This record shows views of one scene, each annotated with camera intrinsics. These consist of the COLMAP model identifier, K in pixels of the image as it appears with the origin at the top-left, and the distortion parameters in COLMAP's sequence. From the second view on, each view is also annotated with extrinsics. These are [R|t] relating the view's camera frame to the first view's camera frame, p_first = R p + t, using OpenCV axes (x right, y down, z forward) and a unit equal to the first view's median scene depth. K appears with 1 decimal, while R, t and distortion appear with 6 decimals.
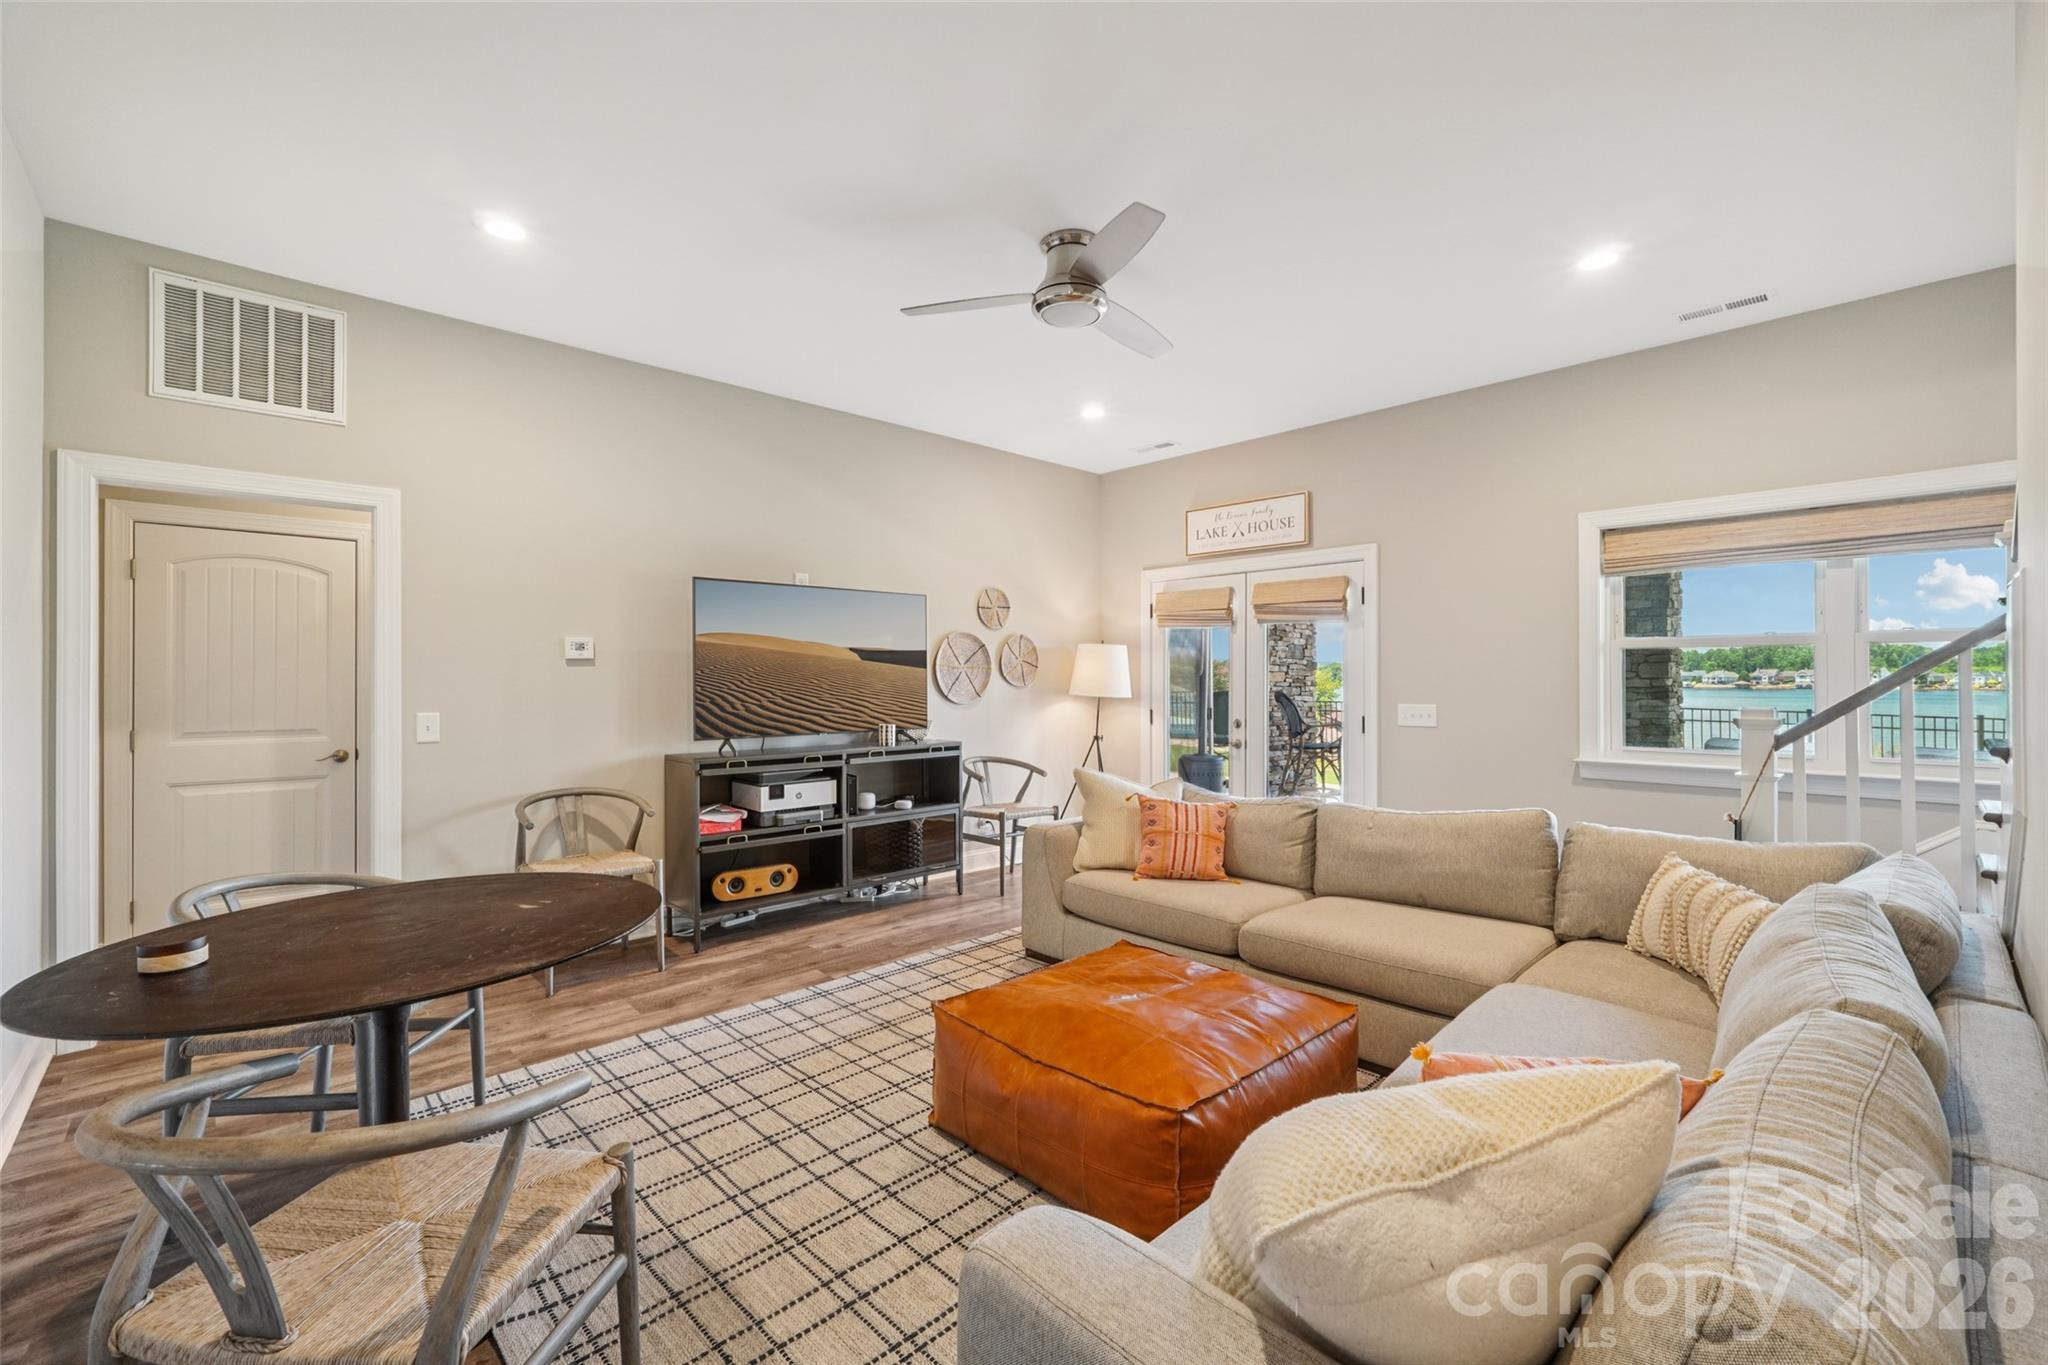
lens RADIAL K [[870.4, 0, 1058.1], [0, 870.4, 683.0], [0, 0, 1]] dist [-0.015356, 0.005271]
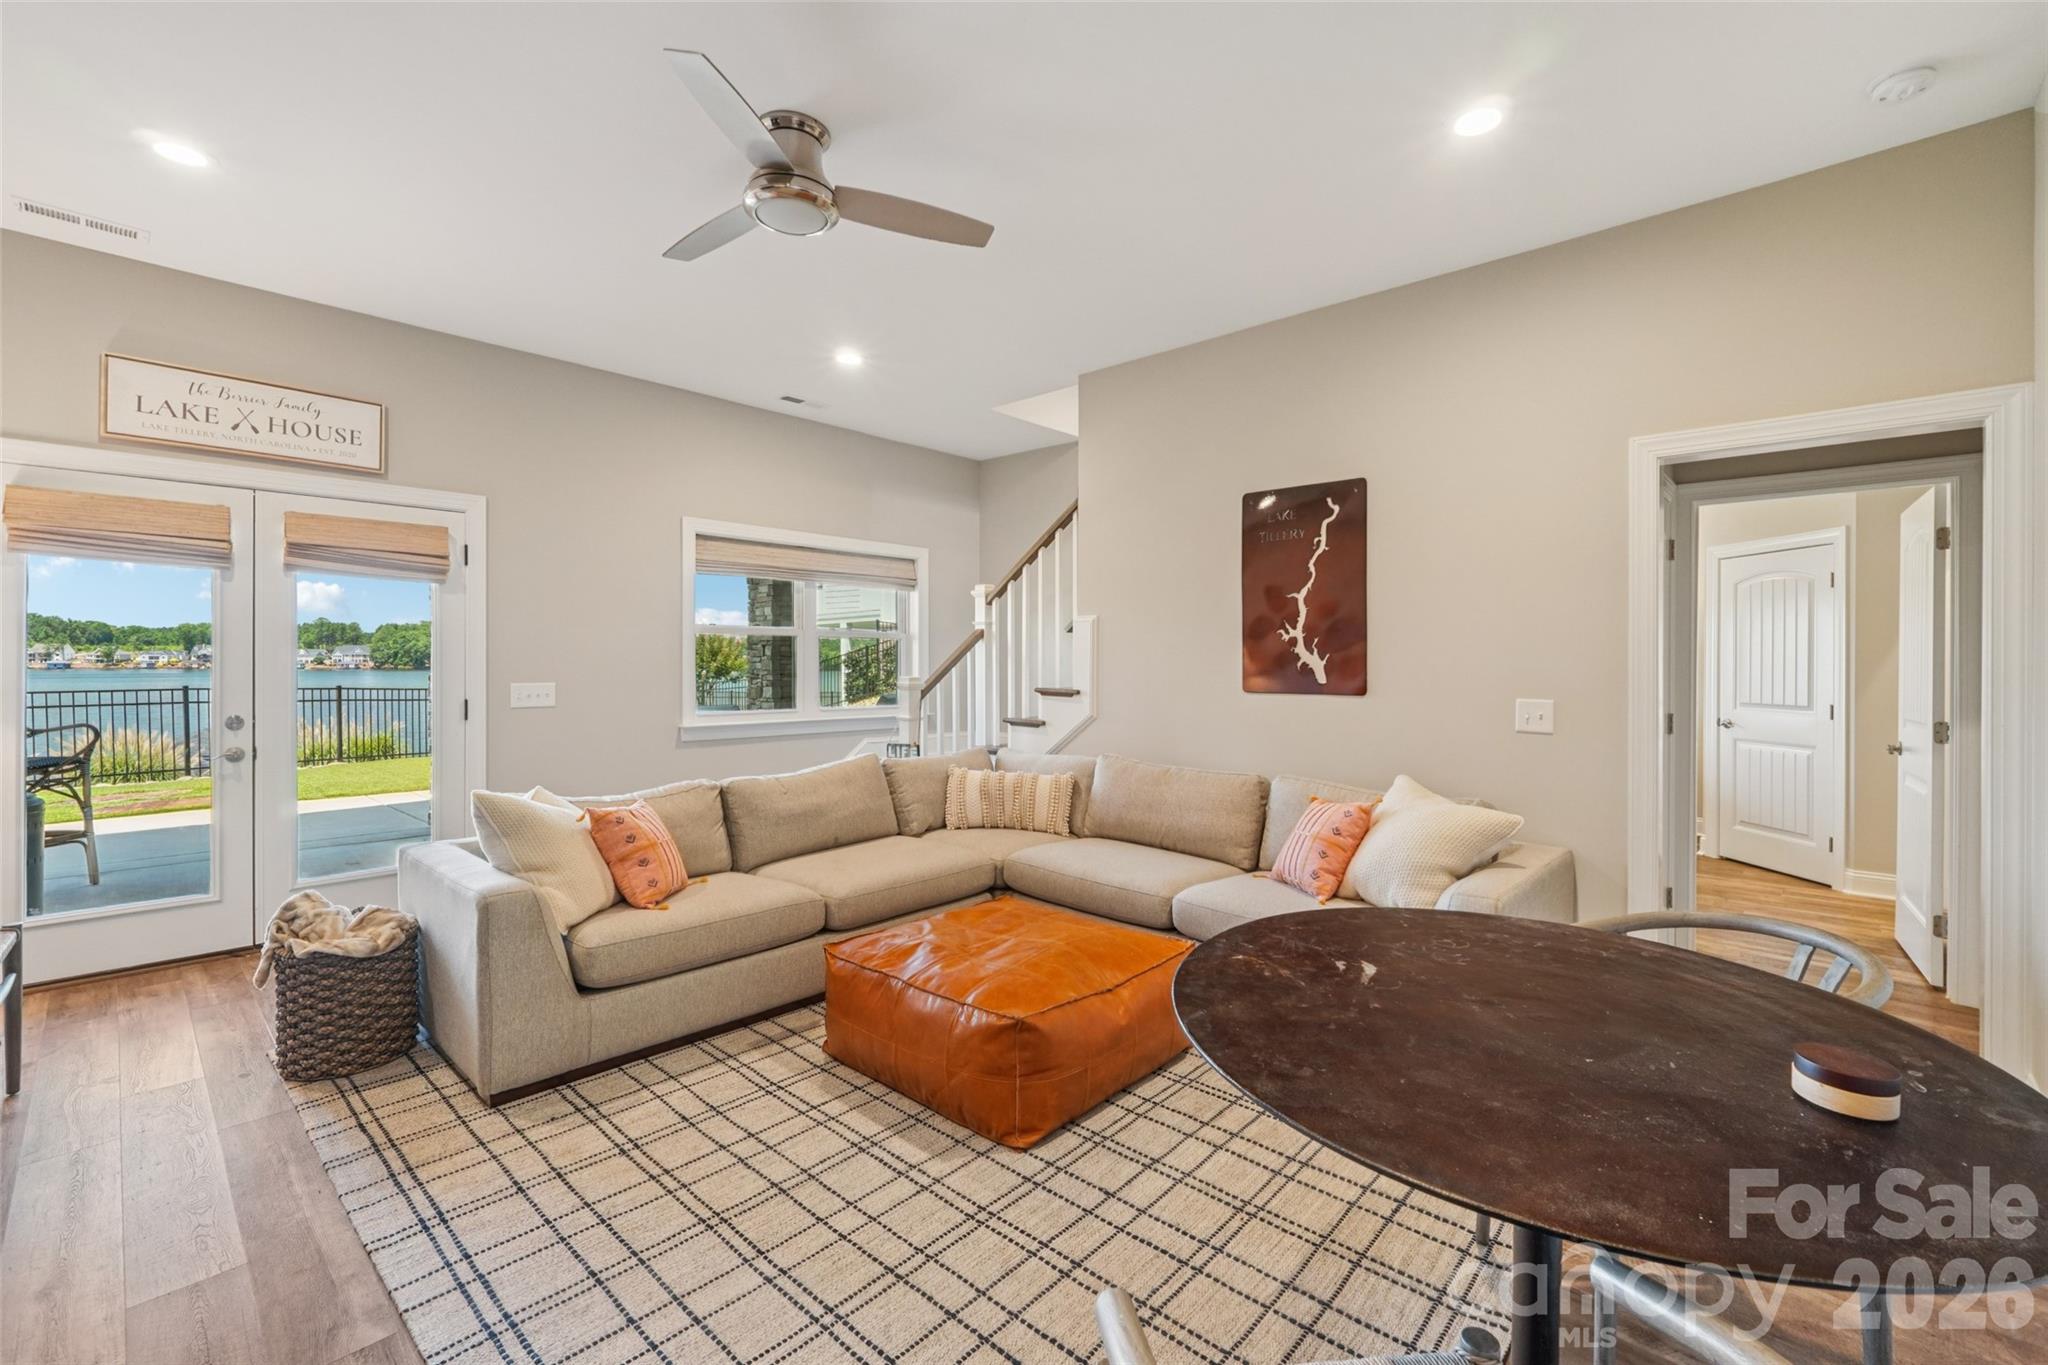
lens RADIAL K [[870.4, 0, 1035.4], [0, 870.4, 661.0], [0, 0, 1]] dist [-0.015356, 0.005271]
pose [[-0.041629, -0.000616, 0.999133, -0.773559], [0.001146, 0.999999, 0.000665, 0.001829], [-0.999132, 0.001173, -0.041628, 0.762105]]
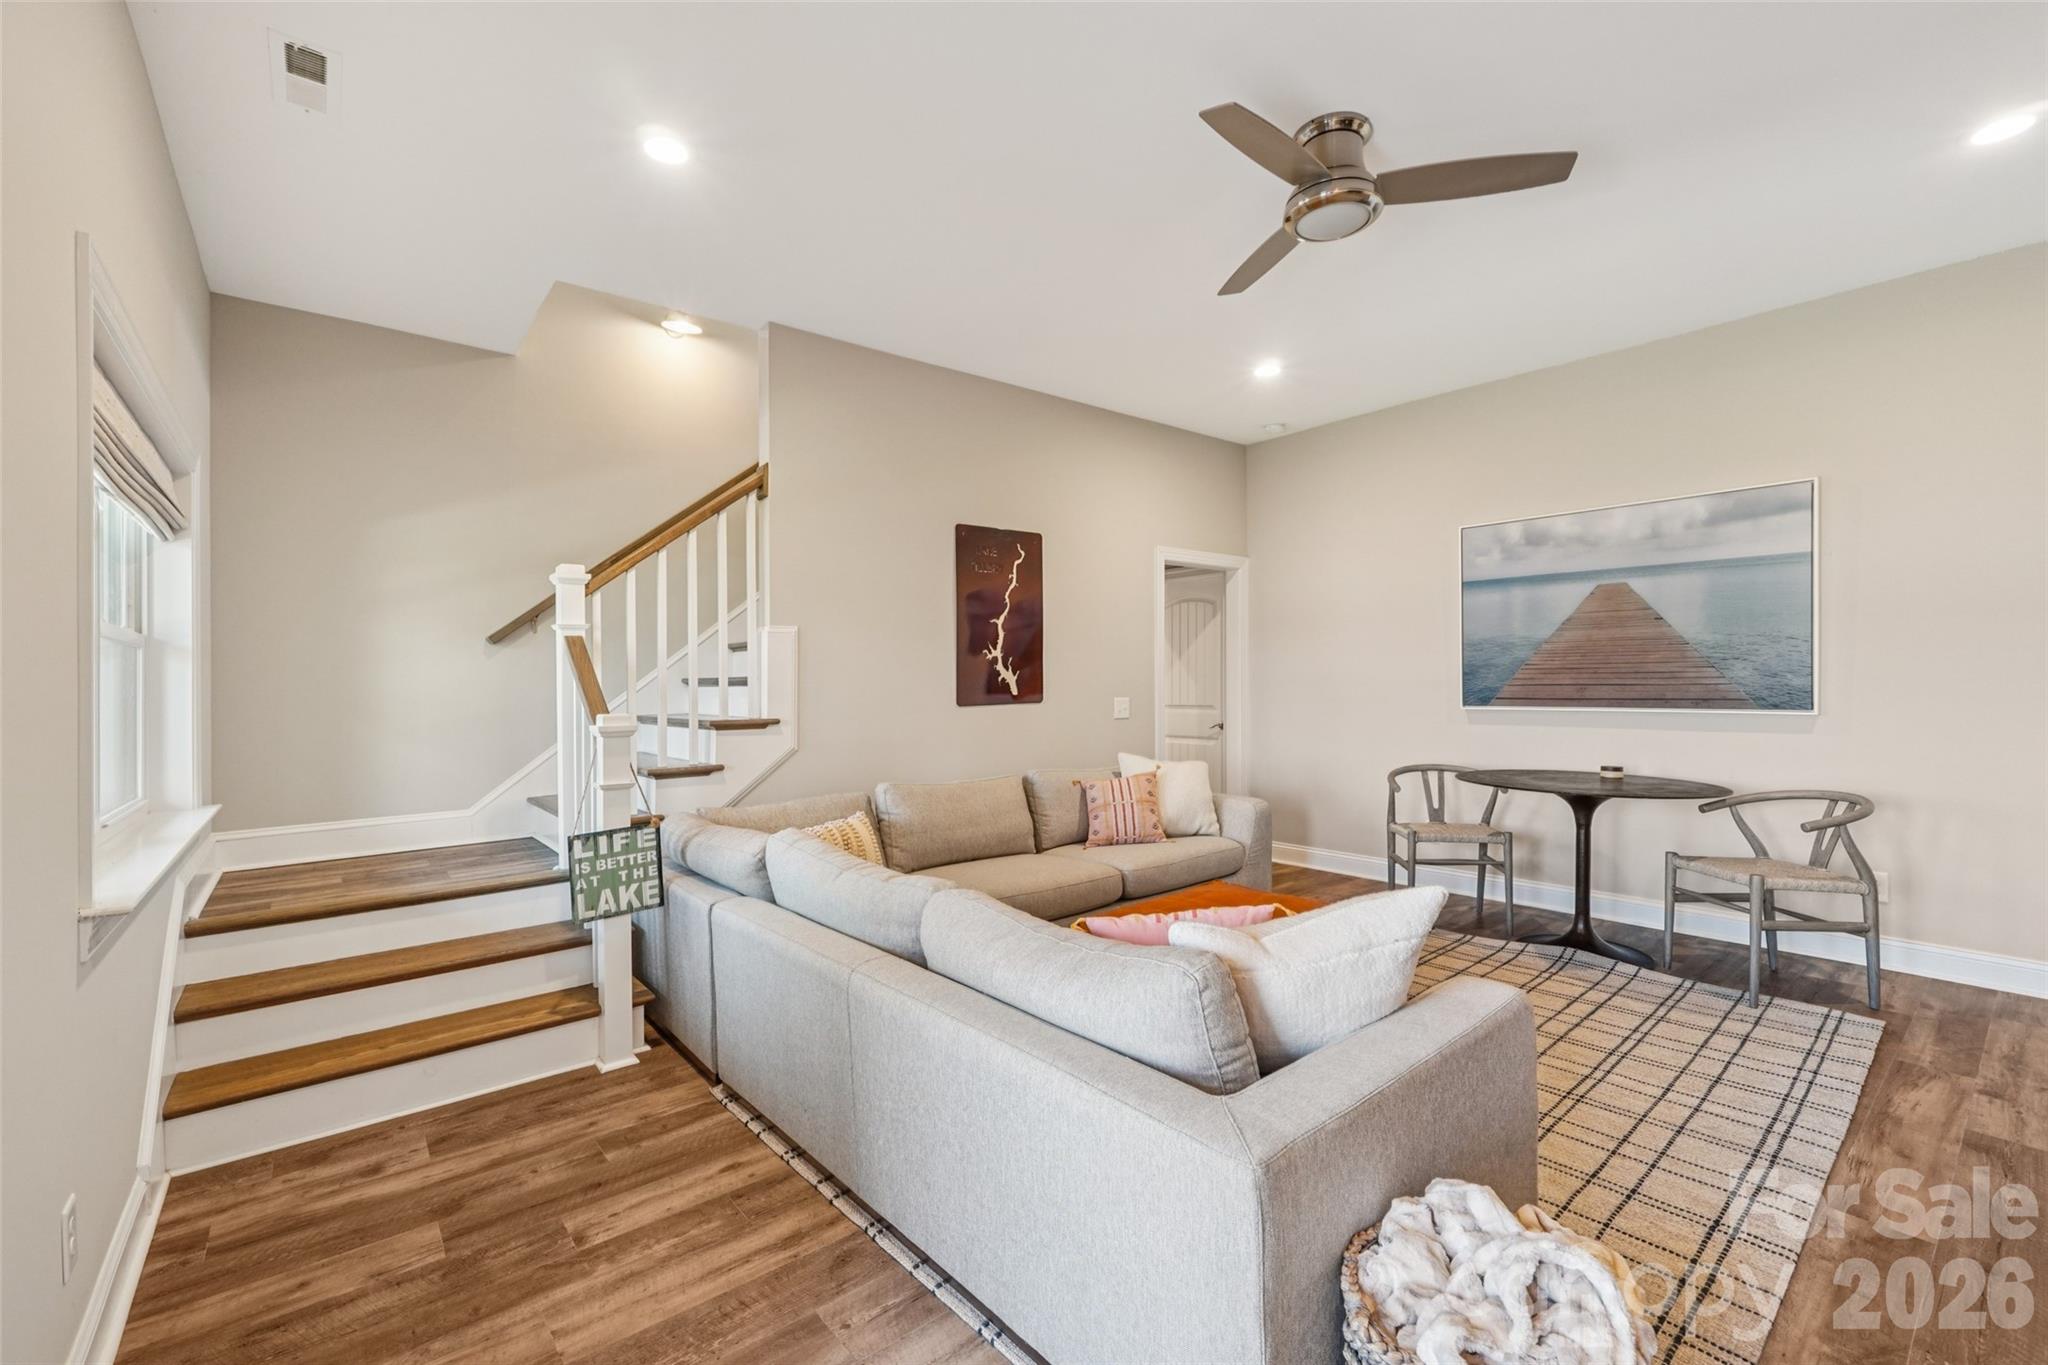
lens RADIAL K [[870.4, 0, 1031.3], [0, 870.4, 676.8], [0, 0, 1]] dist [-0.015356, 0.005271]
pose [[-0.996554, 0.017732, 0.081030, 0.216427], [0.018553, 0.999784, 0.009386, -0.008890], [-0.080846, 0.010857, -0.996667, 1.726183]]
